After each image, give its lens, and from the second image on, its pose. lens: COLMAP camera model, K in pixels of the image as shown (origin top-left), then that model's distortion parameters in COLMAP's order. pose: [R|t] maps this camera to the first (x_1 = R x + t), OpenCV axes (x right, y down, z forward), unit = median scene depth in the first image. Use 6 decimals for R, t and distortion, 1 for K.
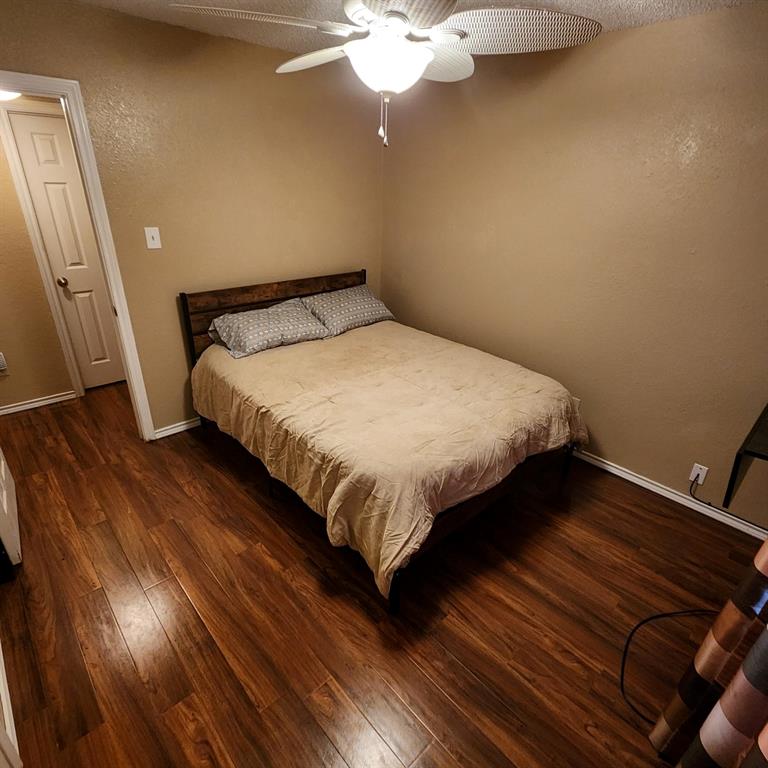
lens RADIAL K [[425.7, 0, 383.0], [0, 425.7, 384.5], [0, 0, 1]] dist [-0.002618, -0.000990]
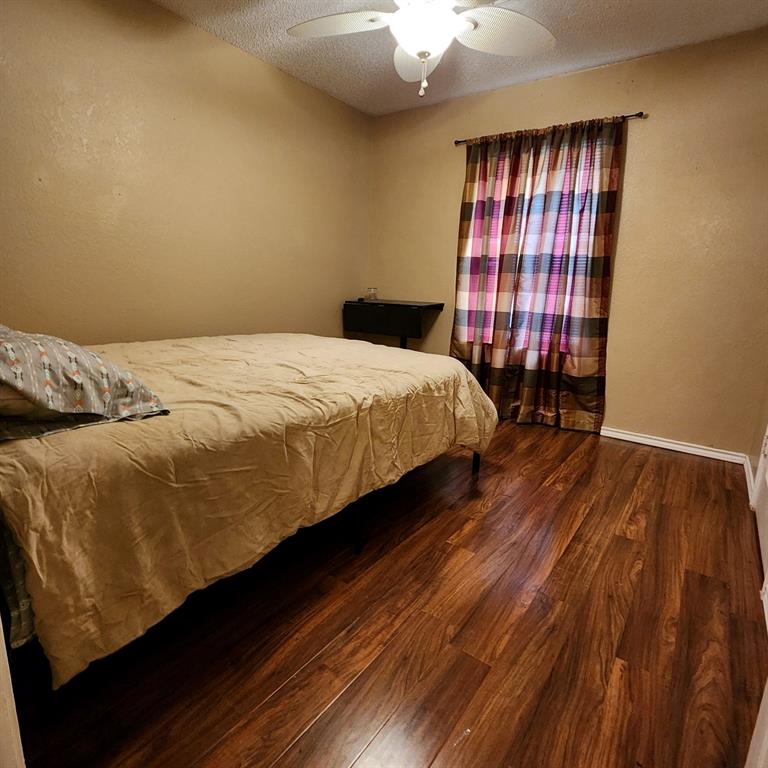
lens RADIAL K [[459.2, 0, 383.6], [0, 459.2, 384.2], [0, 0, 1]] dist [0.002486, 0.001907]
pose [[-0.178279, -0.247227, 0.952416, -1.316444], [0.364156, 0.882620, 0.297275, -0.234307], [-0.914115, 0.399826, -0.067323, 1.374729]]
